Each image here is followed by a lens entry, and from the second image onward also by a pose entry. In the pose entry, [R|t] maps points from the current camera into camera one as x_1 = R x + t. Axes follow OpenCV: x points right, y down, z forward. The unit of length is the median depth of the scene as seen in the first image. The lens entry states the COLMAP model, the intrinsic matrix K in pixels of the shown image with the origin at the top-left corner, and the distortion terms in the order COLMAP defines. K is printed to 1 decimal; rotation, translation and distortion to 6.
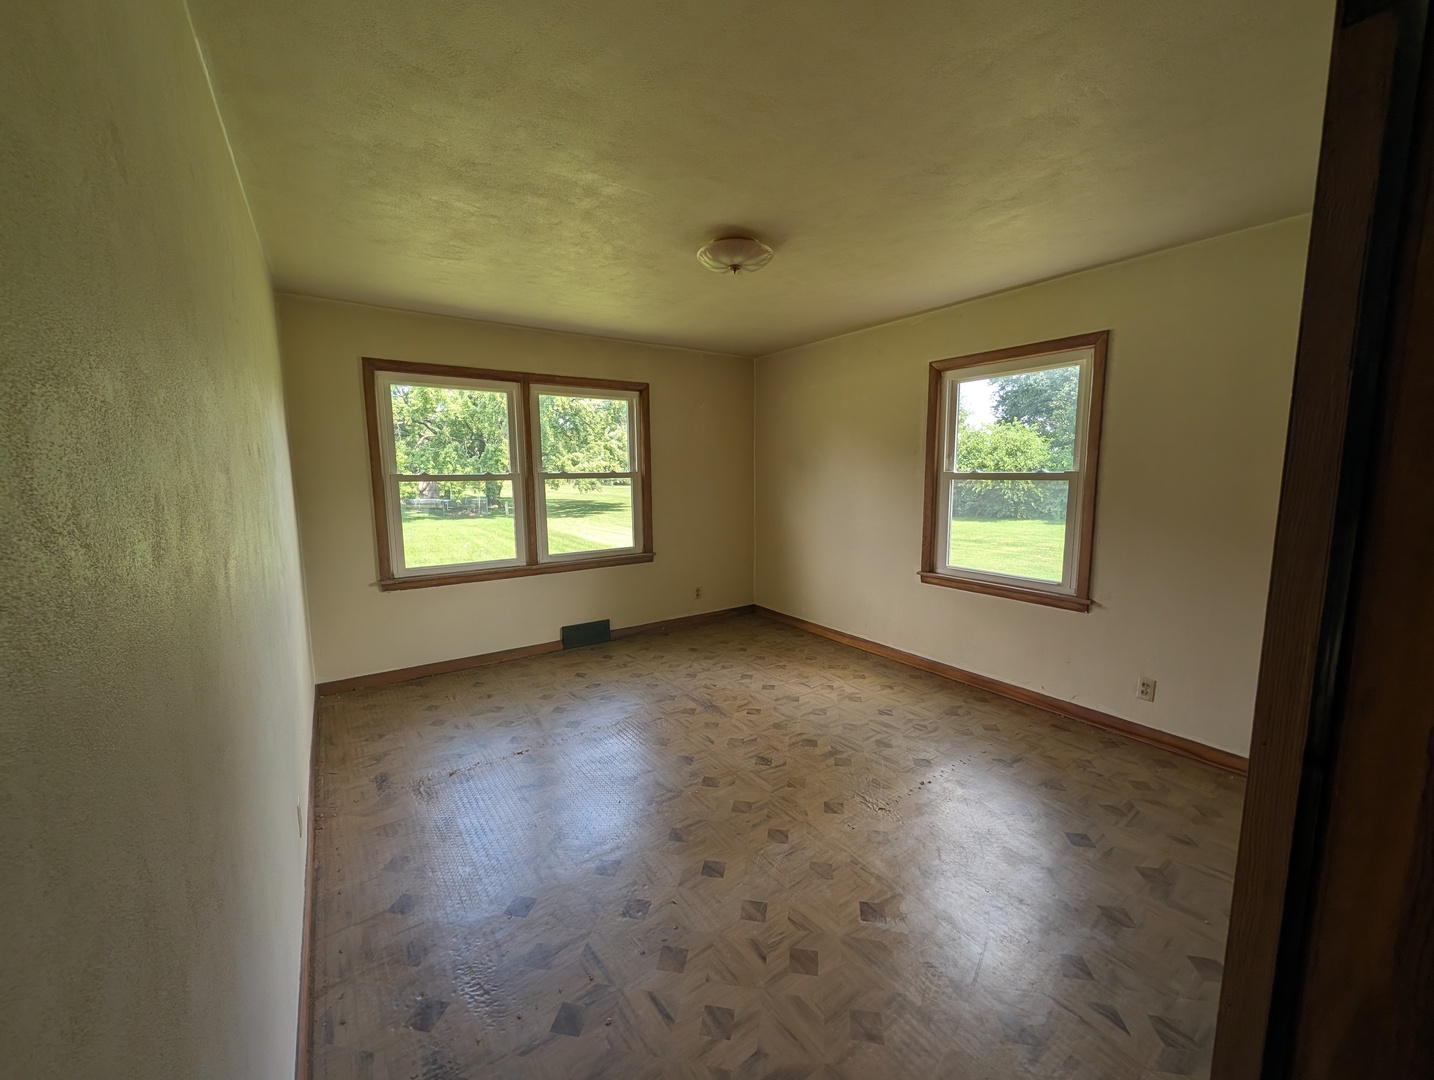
lens RADIAL K [[552.9, 0, 720.9], [0, 552.9, 526.0], [0, 0, 1]] dist [-0.000697, 0.000061]
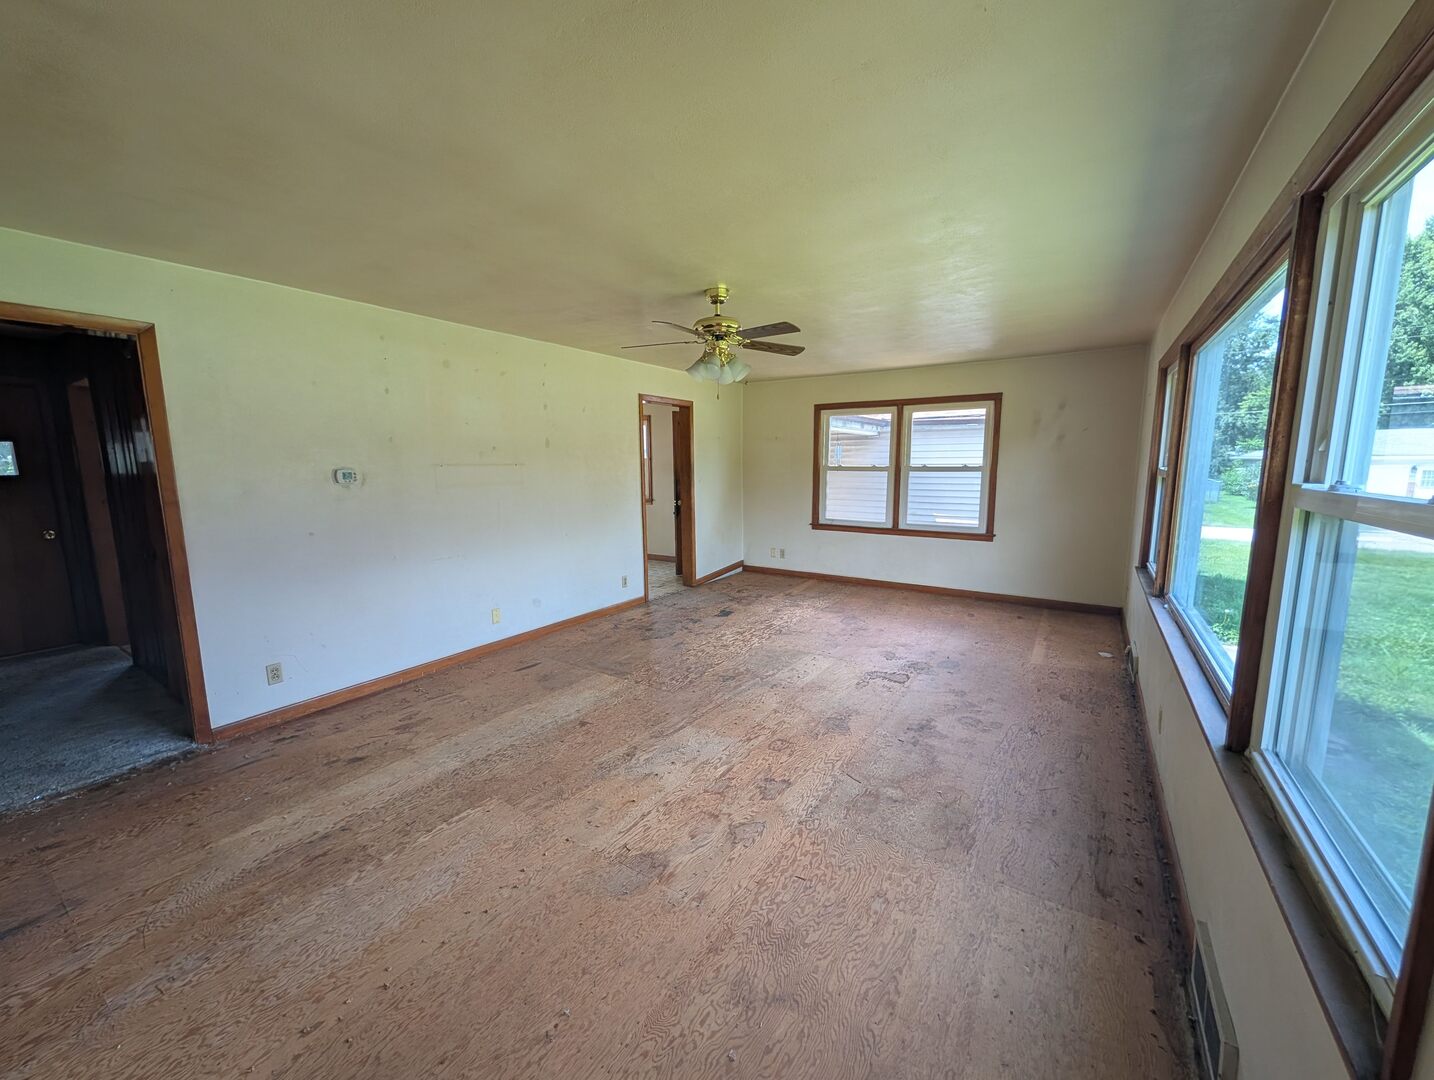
lens RADIAL K [[552.9, 0, 721.9], [0, 552.9, 544.1], [0, 0, 1]] dist [-0.000697, 0.000061]
pose [[0.363727, 0.136213, -0.921493, 1.004879], [-0.097549, 0.989381, 0.107744, -0.002187], [0.926384, 0.050701, 0.373152, 0.007708]]
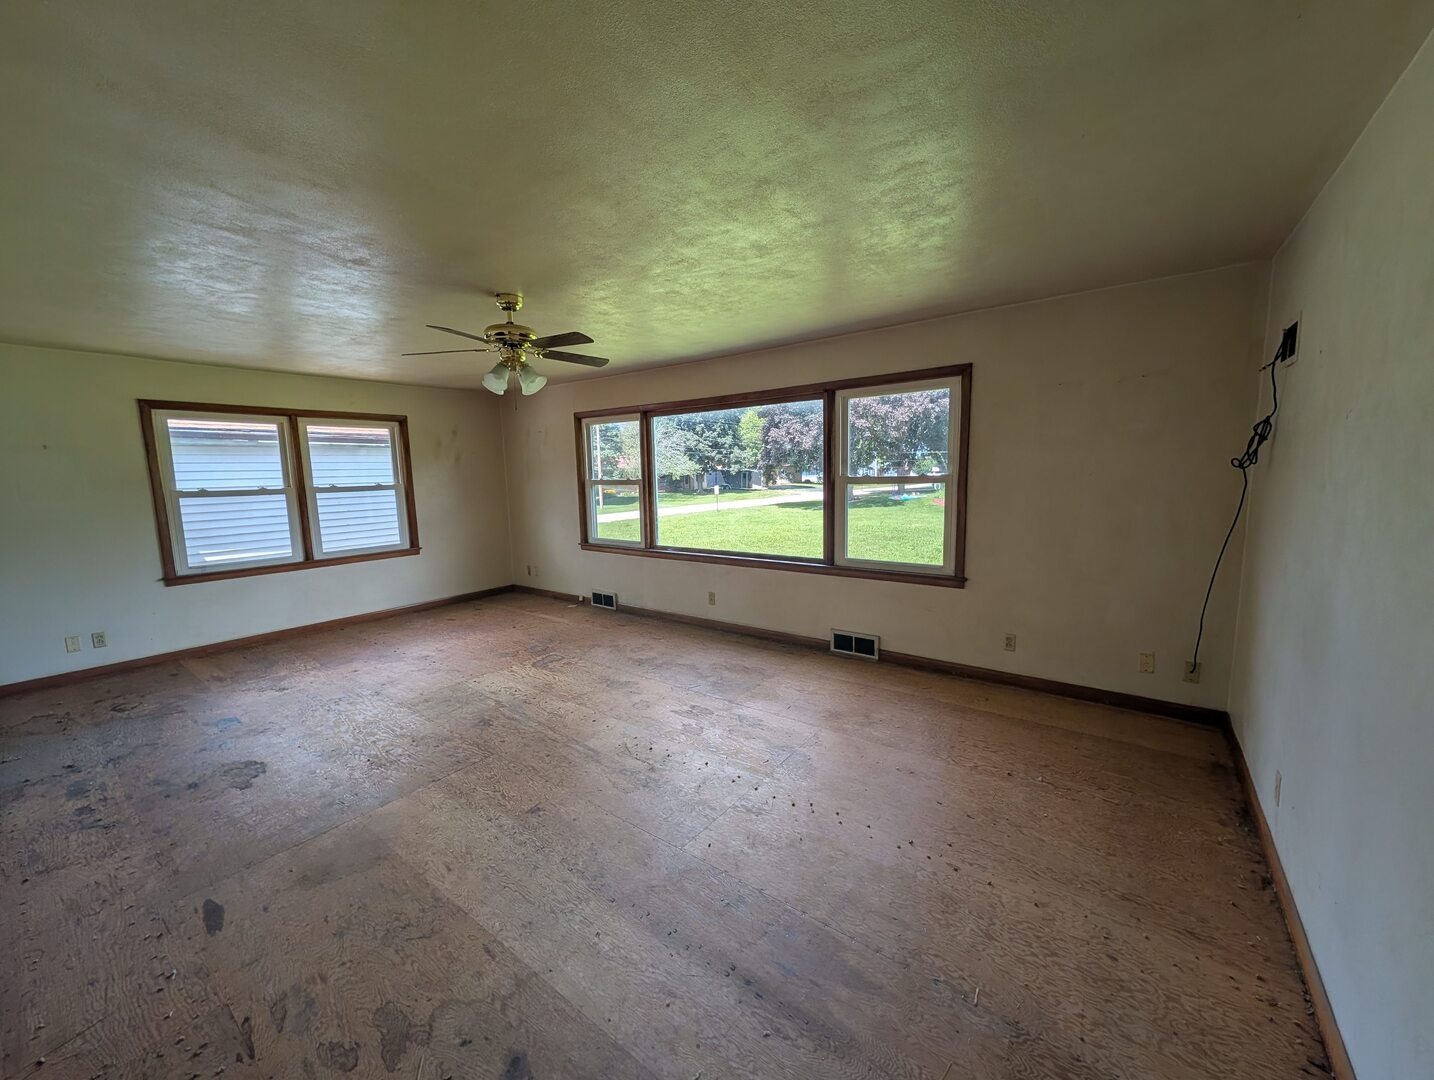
lens RADIAL K [[552.9, 0, 720.8], [0, 552.9, 532.7], [0, 0, 1]] dist [-0.000697, 0.000061]
pose [[0.950748, -0.055831, 0.304896, 0.199925], [0.056682, 0.998374, 0.006065, 0.061659], [-0.304739, 0.011515, 0.952366, -0.567277]]
